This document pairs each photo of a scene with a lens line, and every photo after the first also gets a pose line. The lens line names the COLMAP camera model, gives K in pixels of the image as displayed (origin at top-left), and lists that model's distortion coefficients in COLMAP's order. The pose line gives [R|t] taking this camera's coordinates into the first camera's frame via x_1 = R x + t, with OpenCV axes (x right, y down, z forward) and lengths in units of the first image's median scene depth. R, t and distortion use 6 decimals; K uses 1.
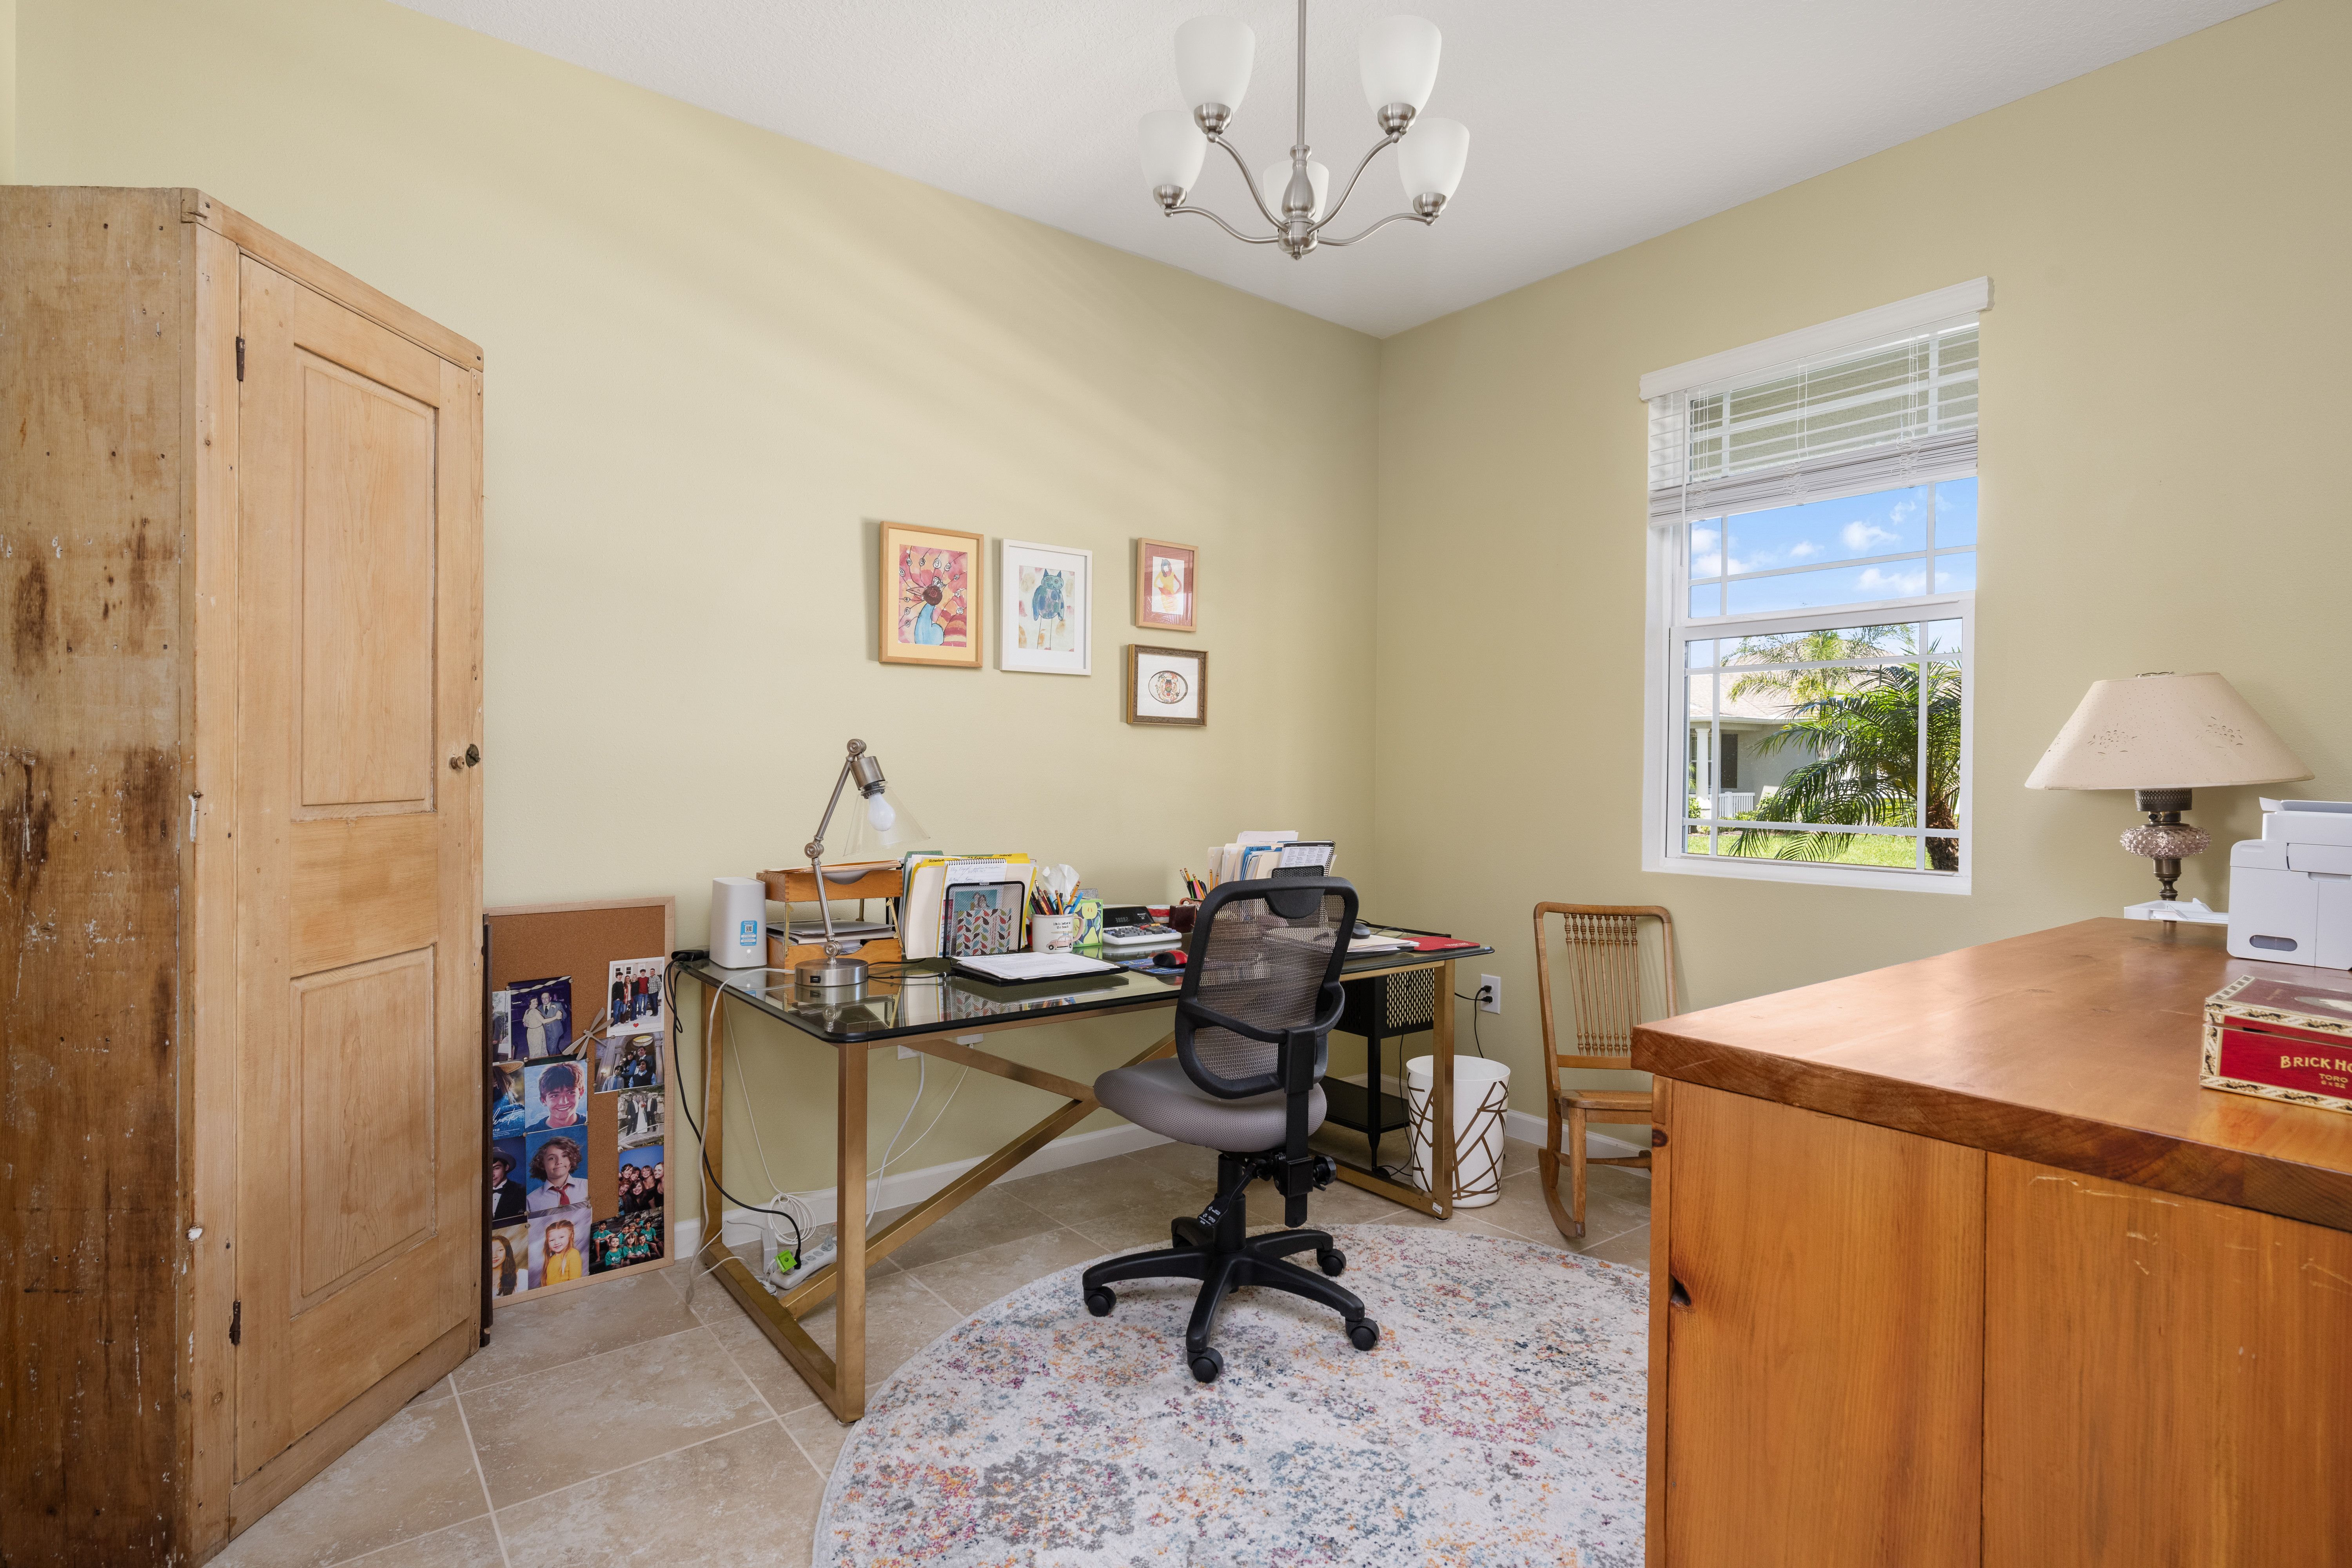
lens RADIAL K [[1166.5, 0, 1187.0], [0, 1166.5, 771.9], [0, 0, 1]] dist [-0.001950, 0.000064]
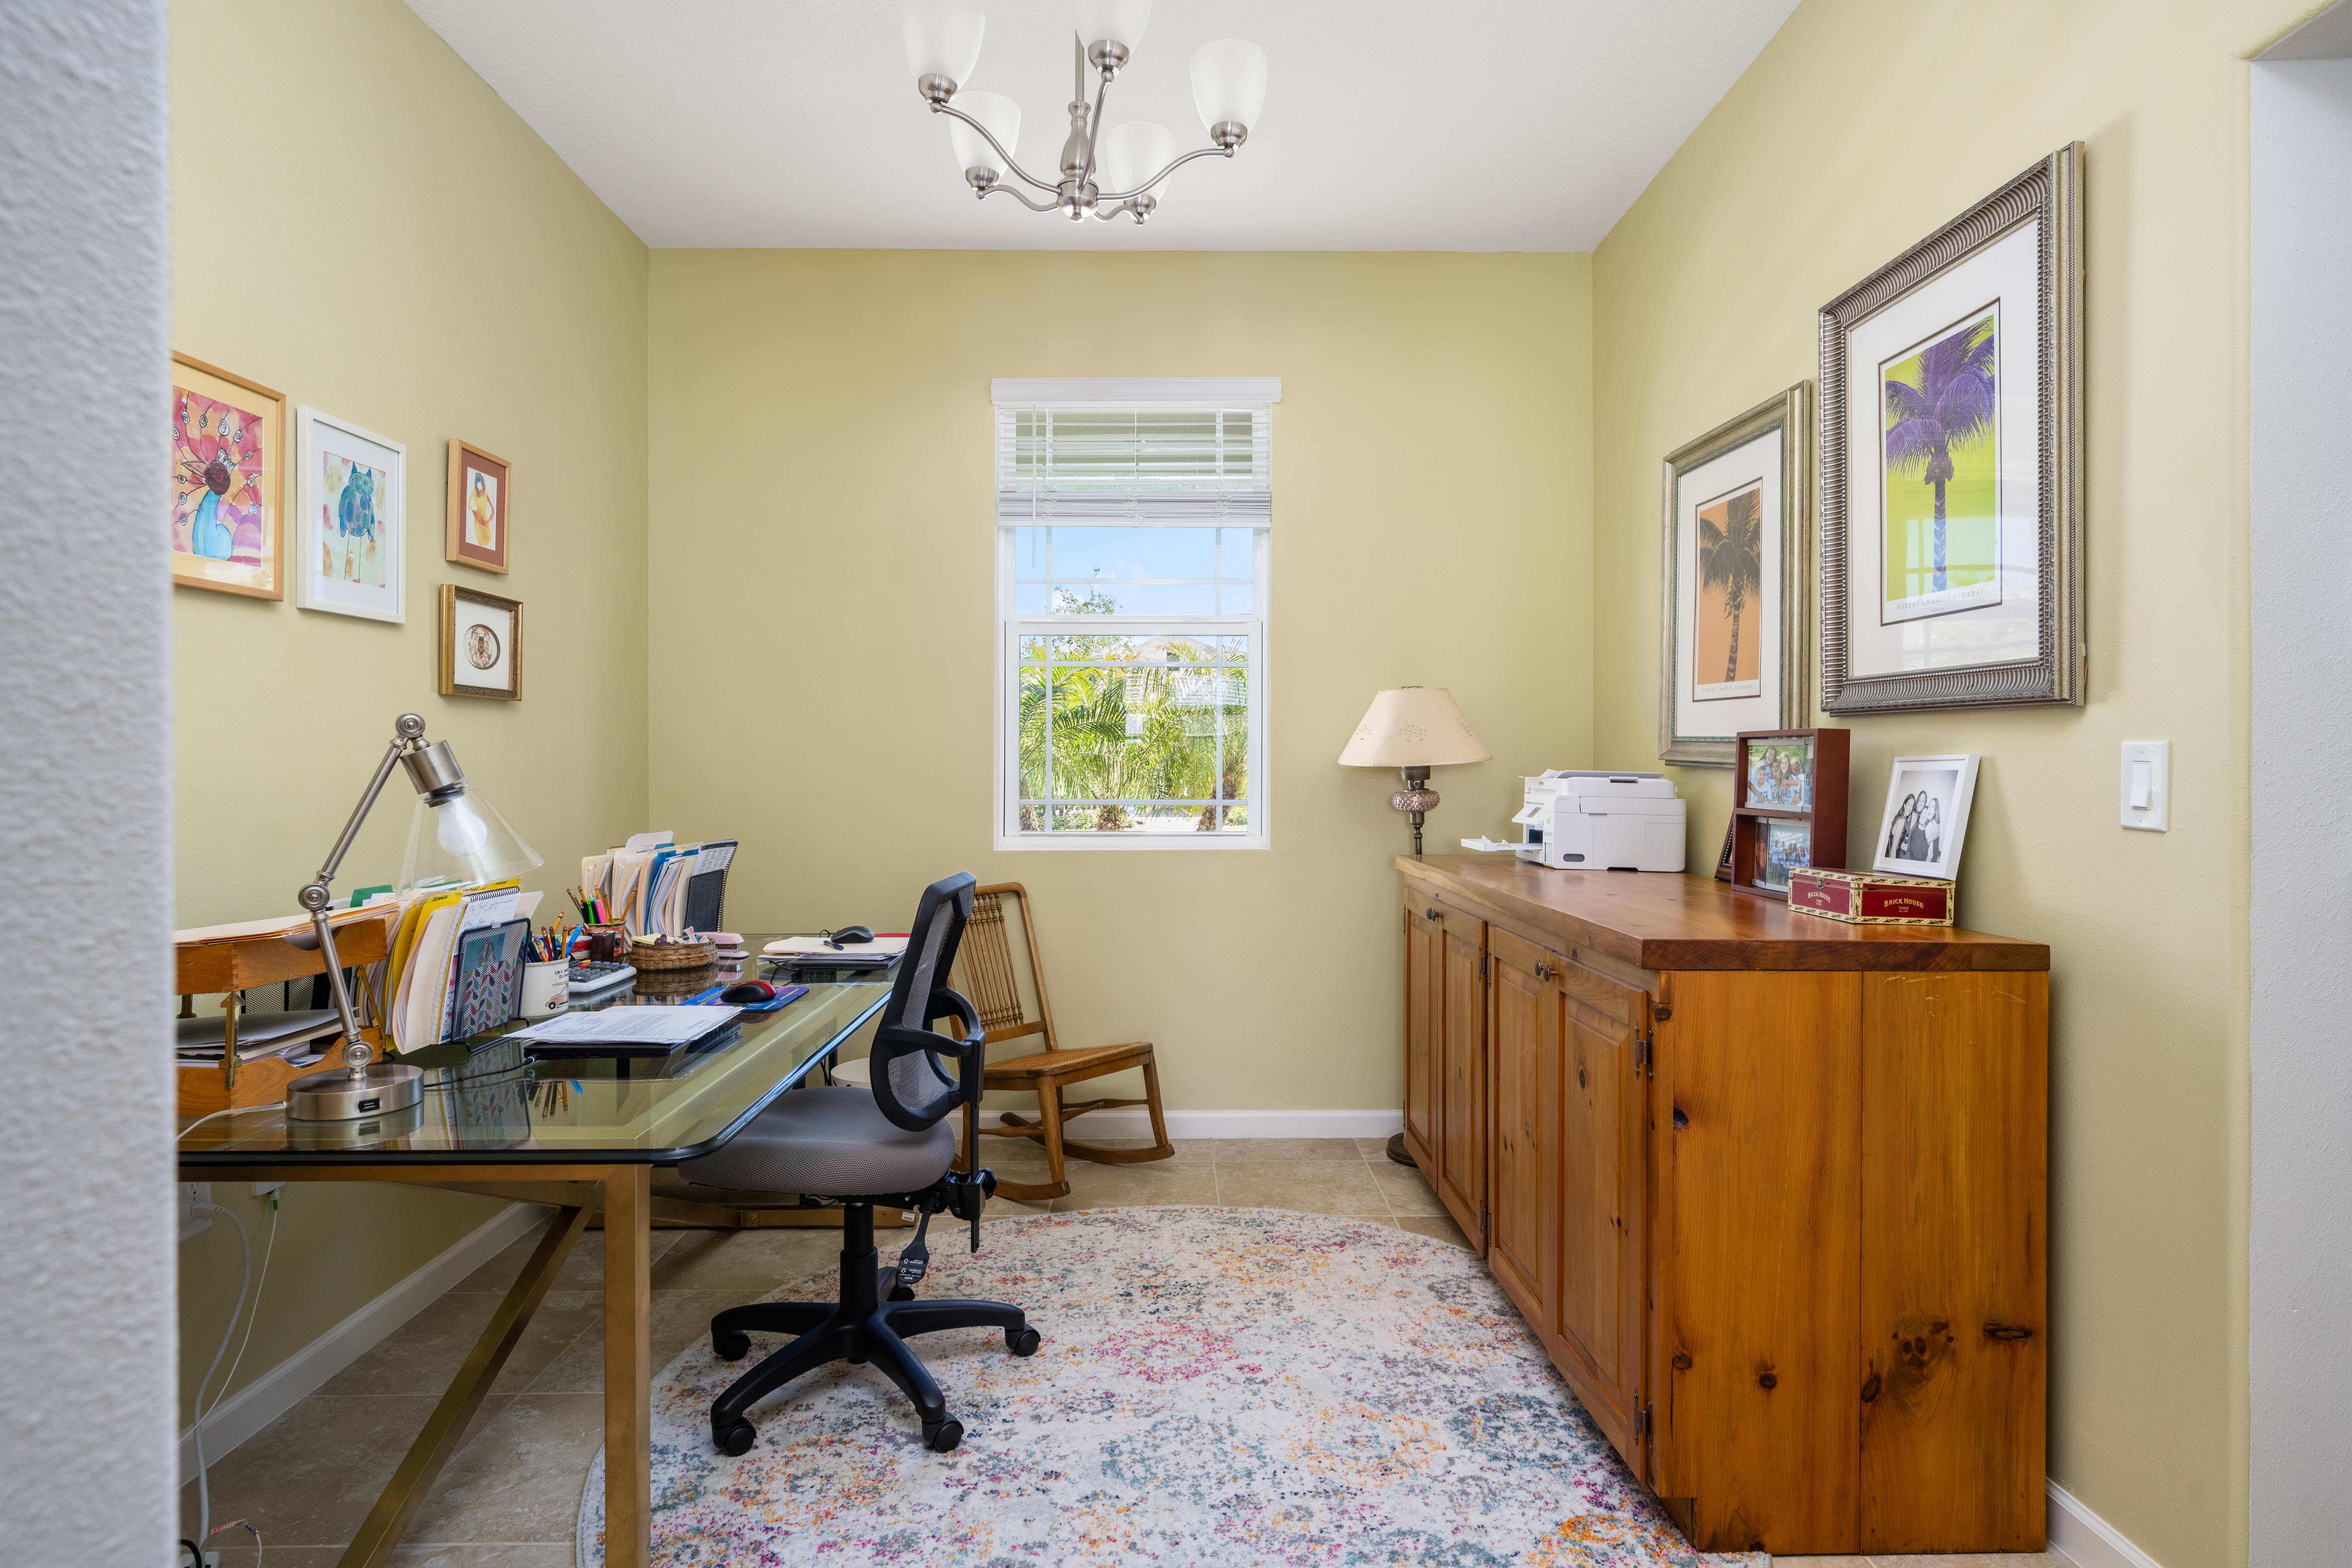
lens RADIAL K [[1230.5, 0, 1173.2], [0, 1230.5, 771.8], [0, 0, 1]] dist [-0.000560, 0.000322]
pose [[0.618784, -0.016419, 0.785390, -0.499489], [0.007329, 0.999859, 0.015128, -0.003026], [-0.785527, -0.003604, 0.618817, 0.240712]]
